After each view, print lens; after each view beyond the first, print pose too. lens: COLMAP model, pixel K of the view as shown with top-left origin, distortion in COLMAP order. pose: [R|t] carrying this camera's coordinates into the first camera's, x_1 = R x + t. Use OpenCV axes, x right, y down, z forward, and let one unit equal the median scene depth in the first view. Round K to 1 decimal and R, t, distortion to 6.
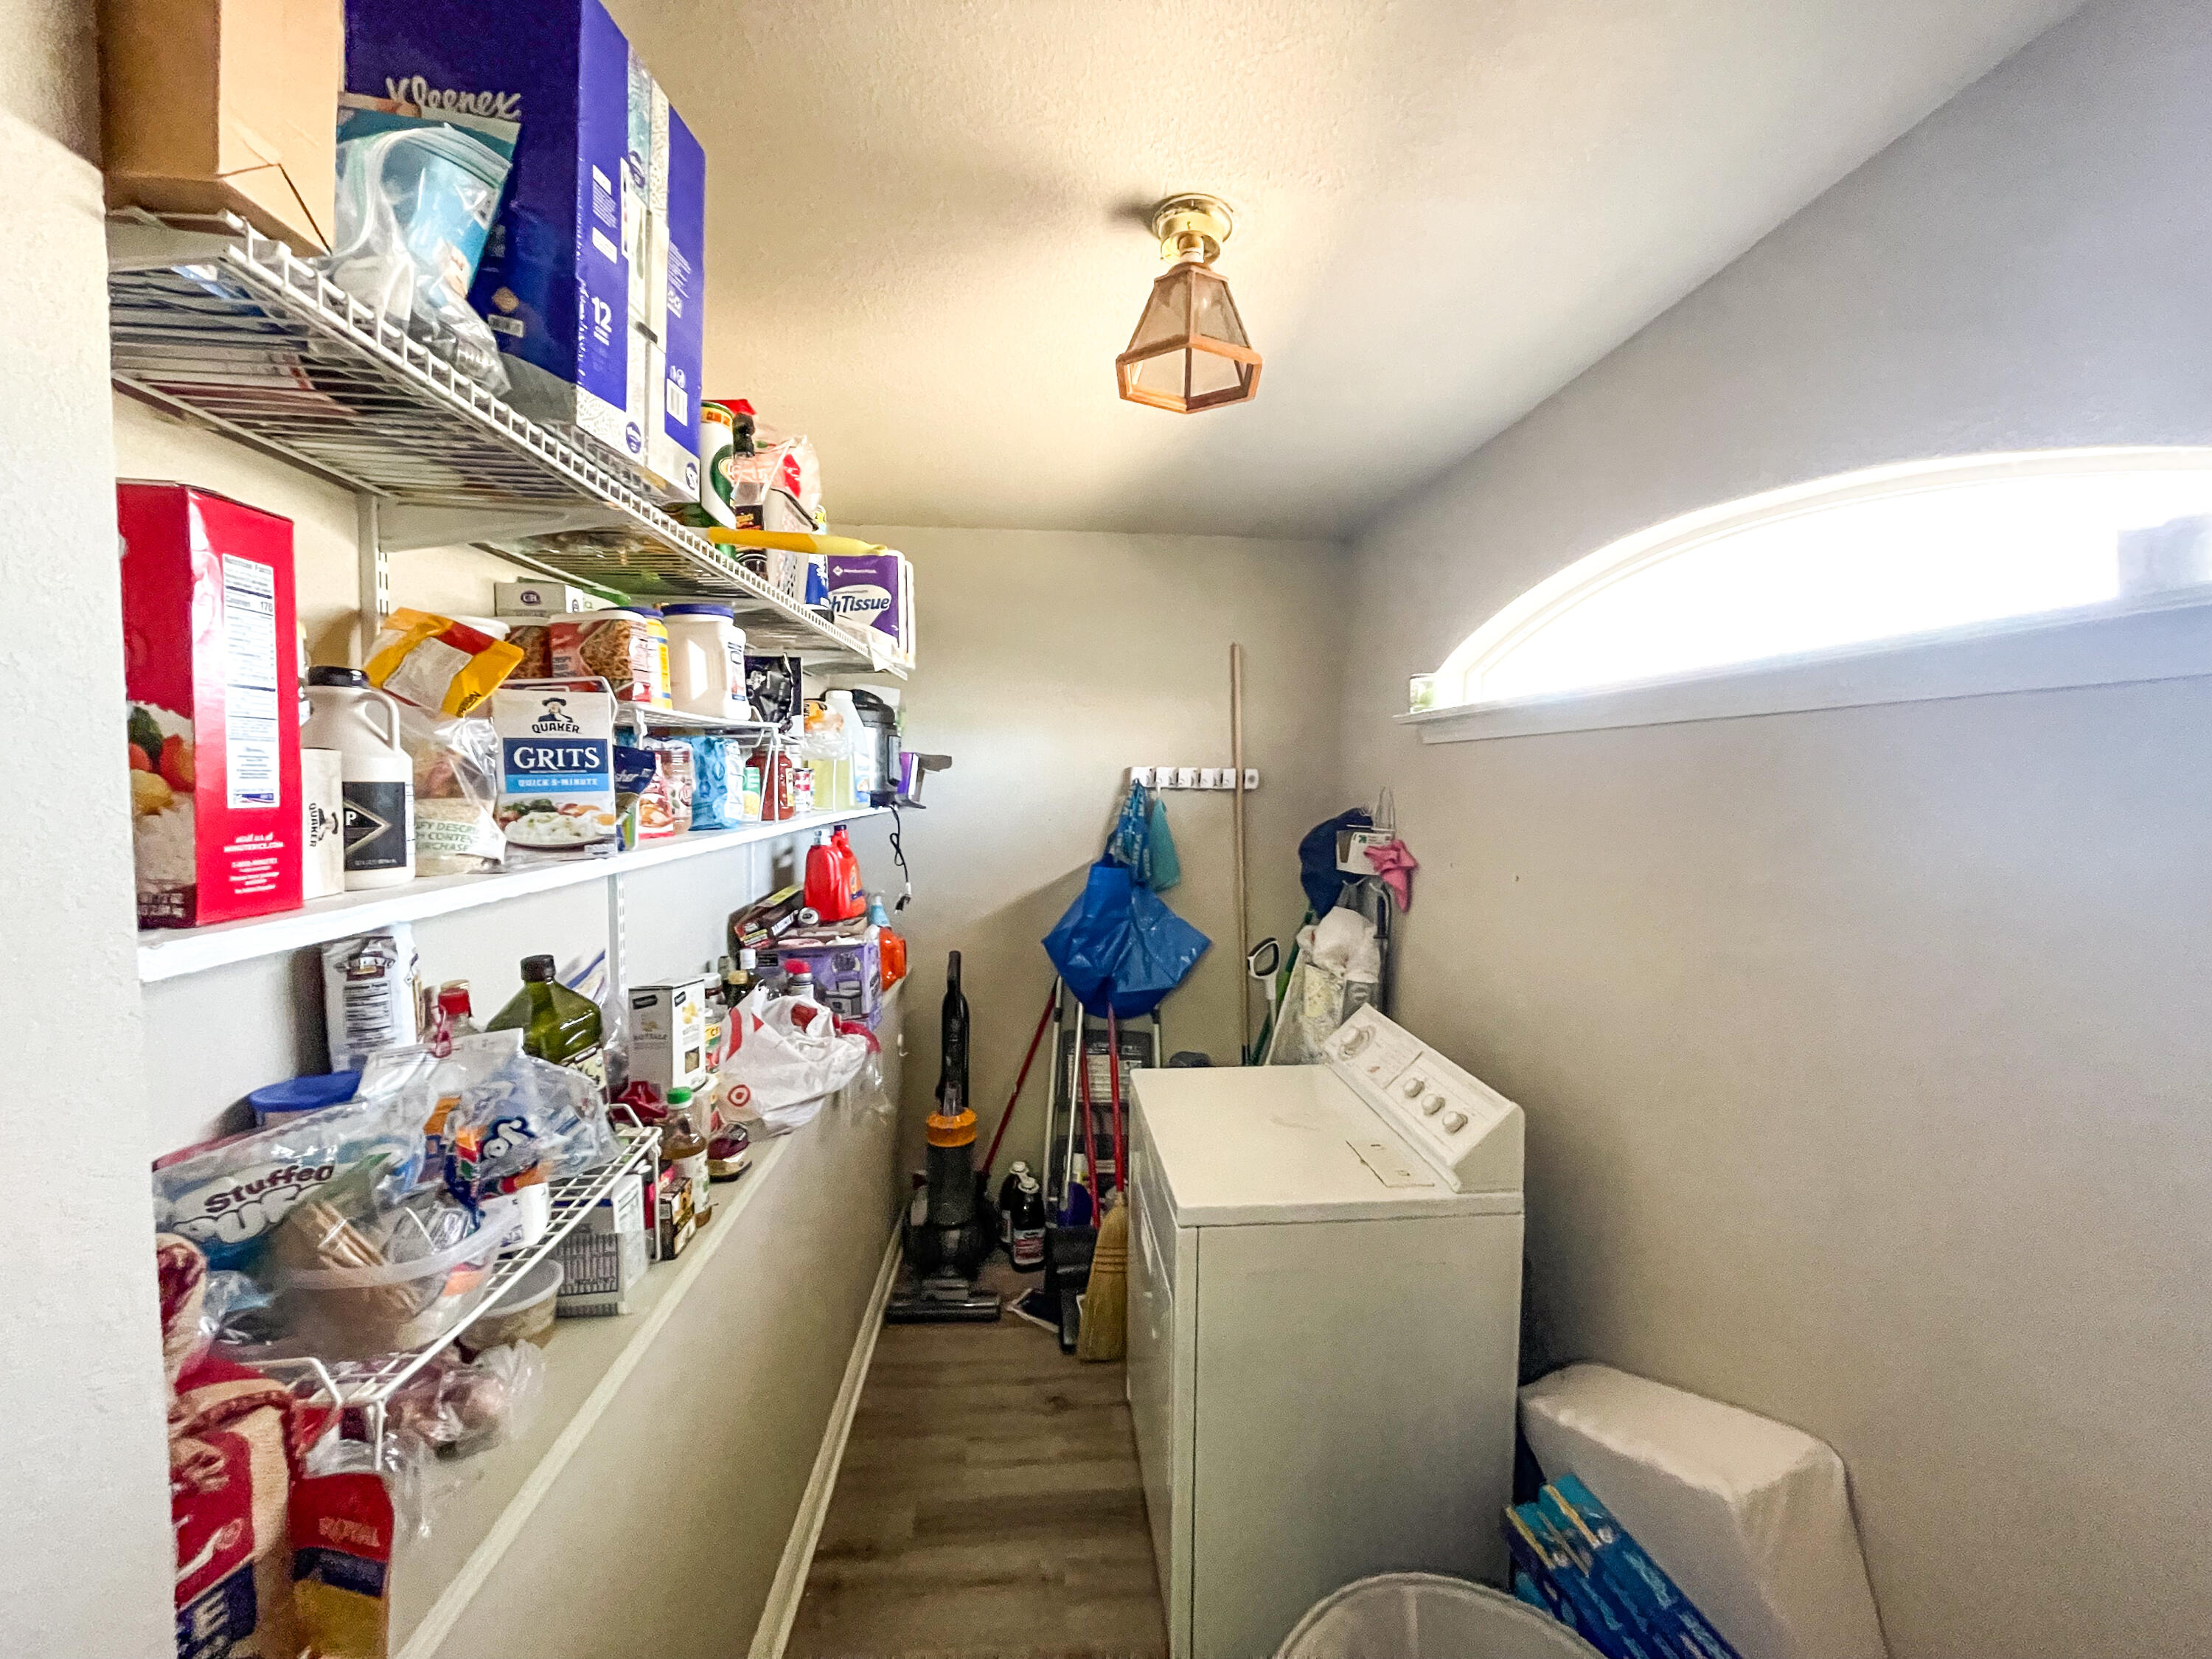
lens RADIAL K [[895.5, 0, 1108.0], [0, 895.5, 828.4], [0, 0, 1]] dist [-0.002758, 0.000322]
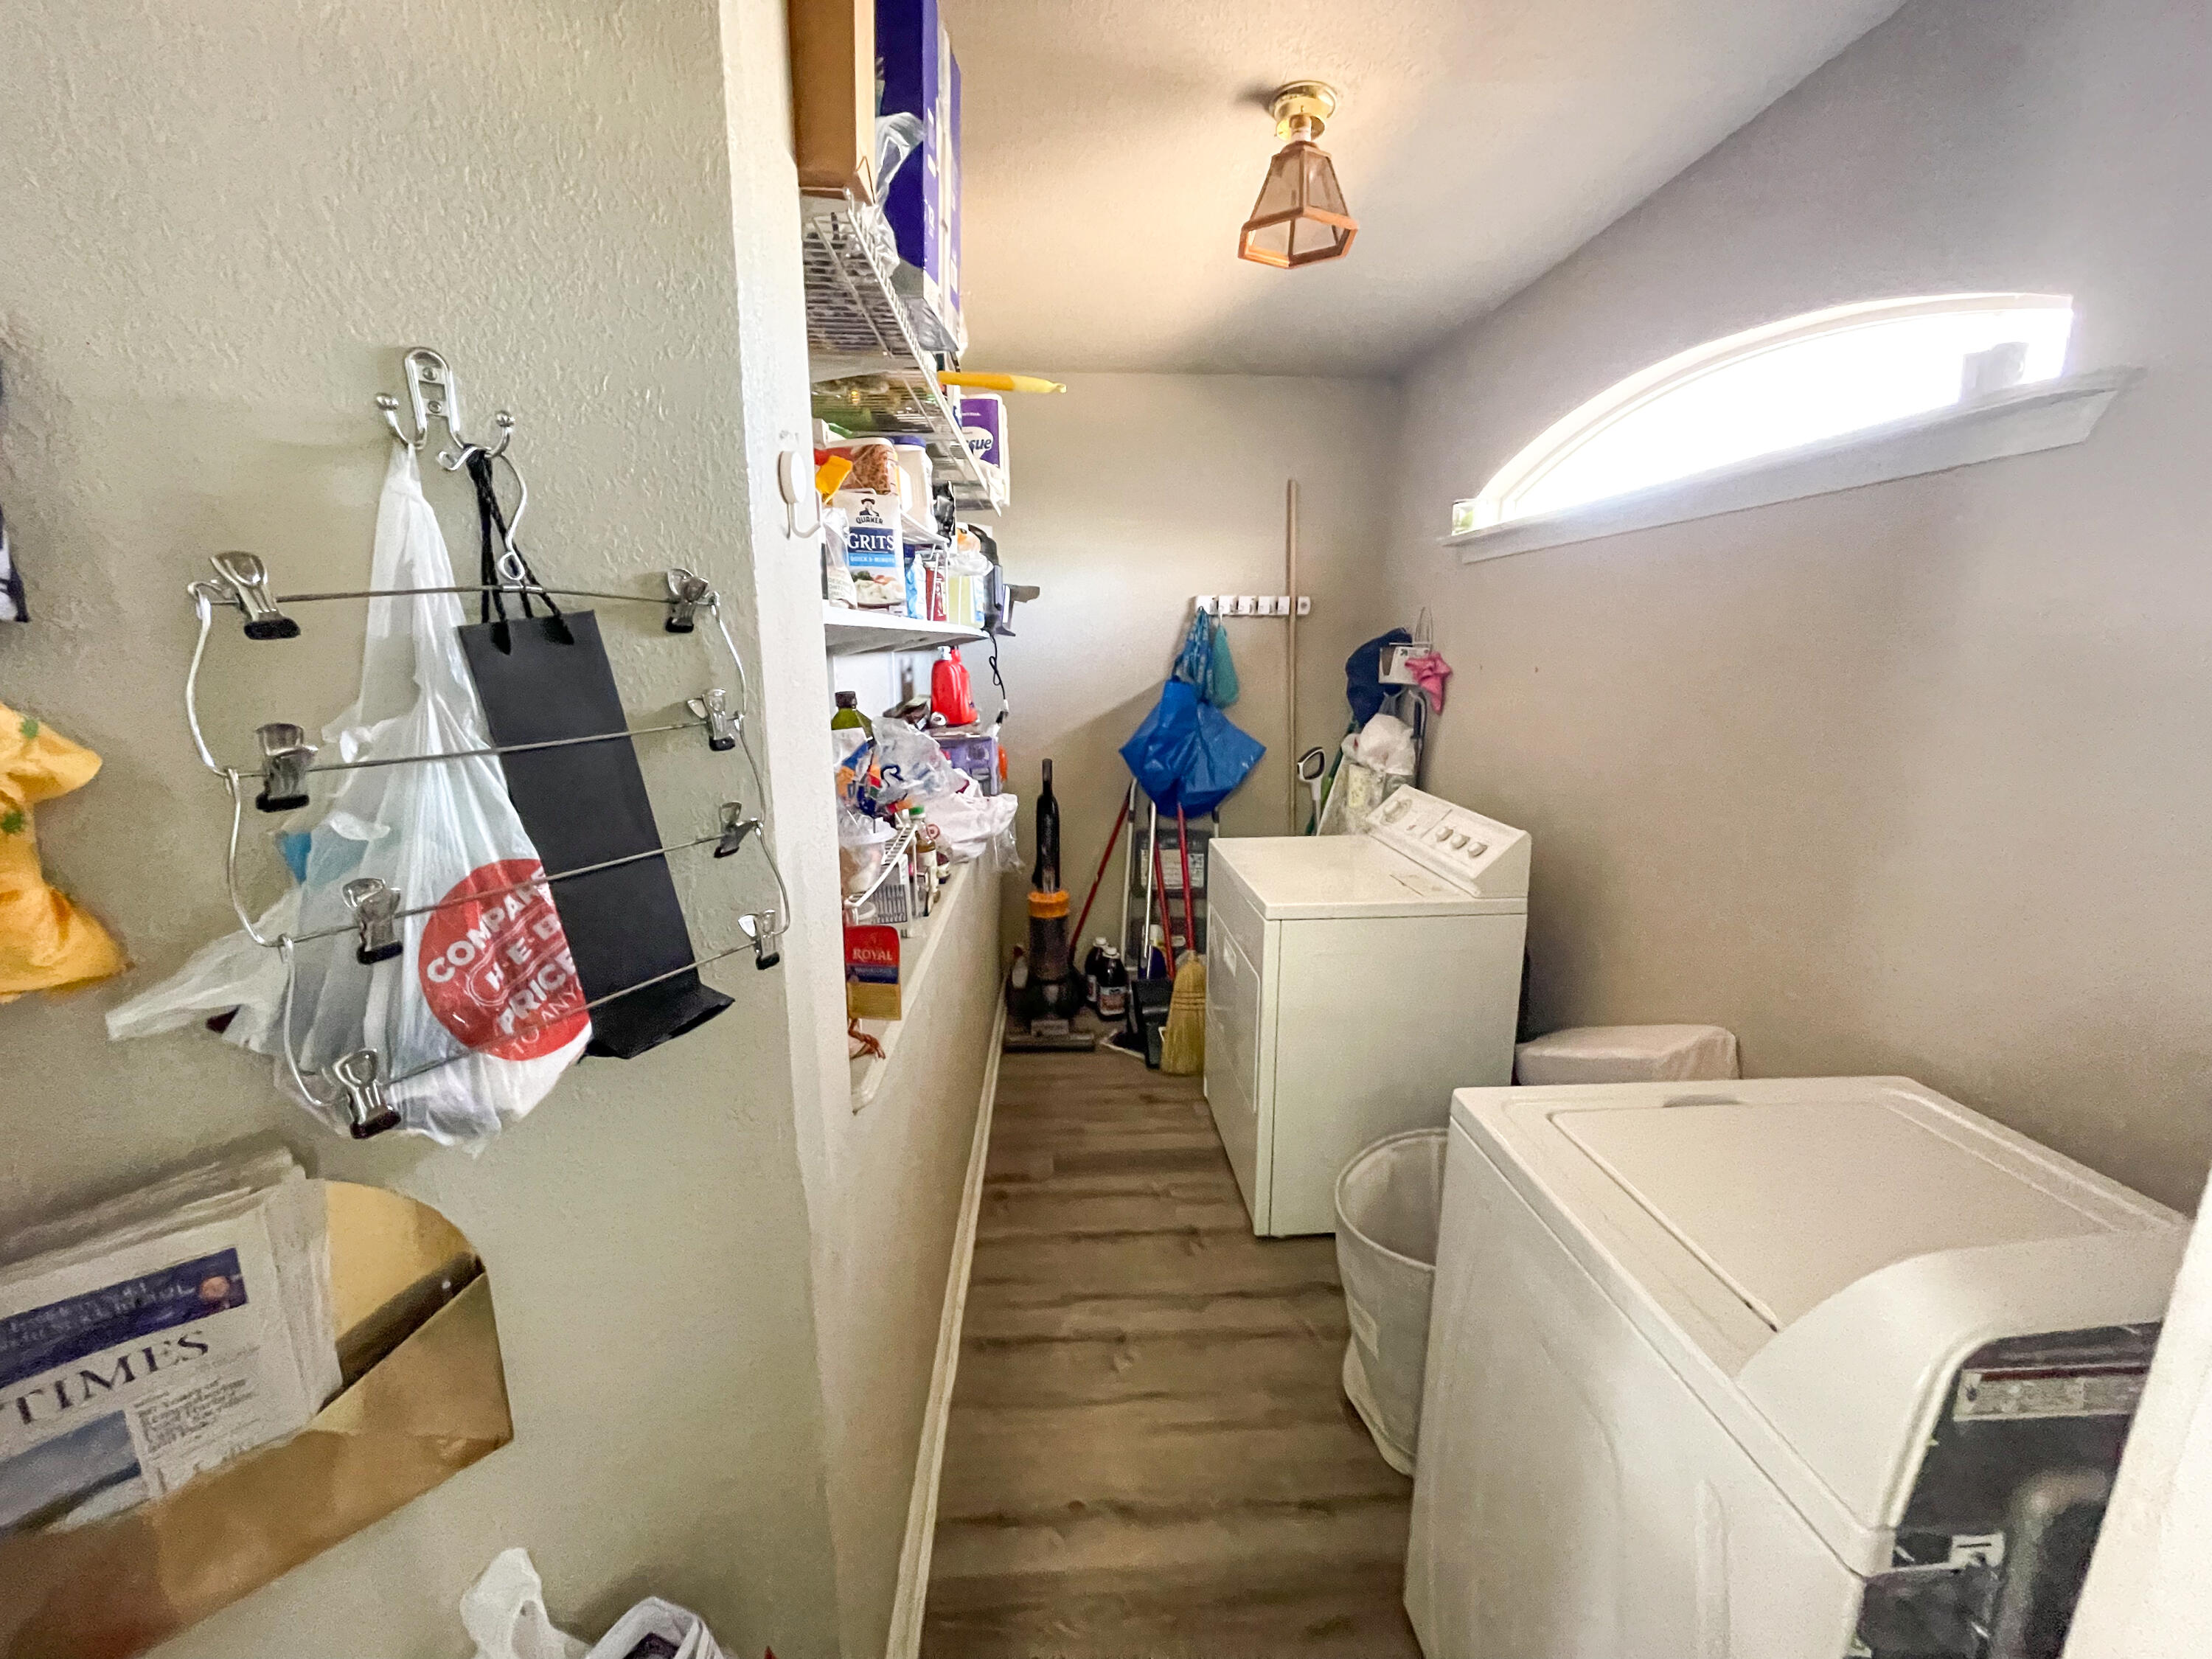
lens RADIAL K [[895.5, 0, 1109.4], [0, 895.5, 829.4], [0, 0, 1]] dist [-0.002758, 0.000322]
pose [[0.999829, -0.008520, -0.016425, -0.084516], [0.010844, 0.989073, 0.147027, 0.068634], [0.014993, -0.147180, 0.988996, -0.197082]]
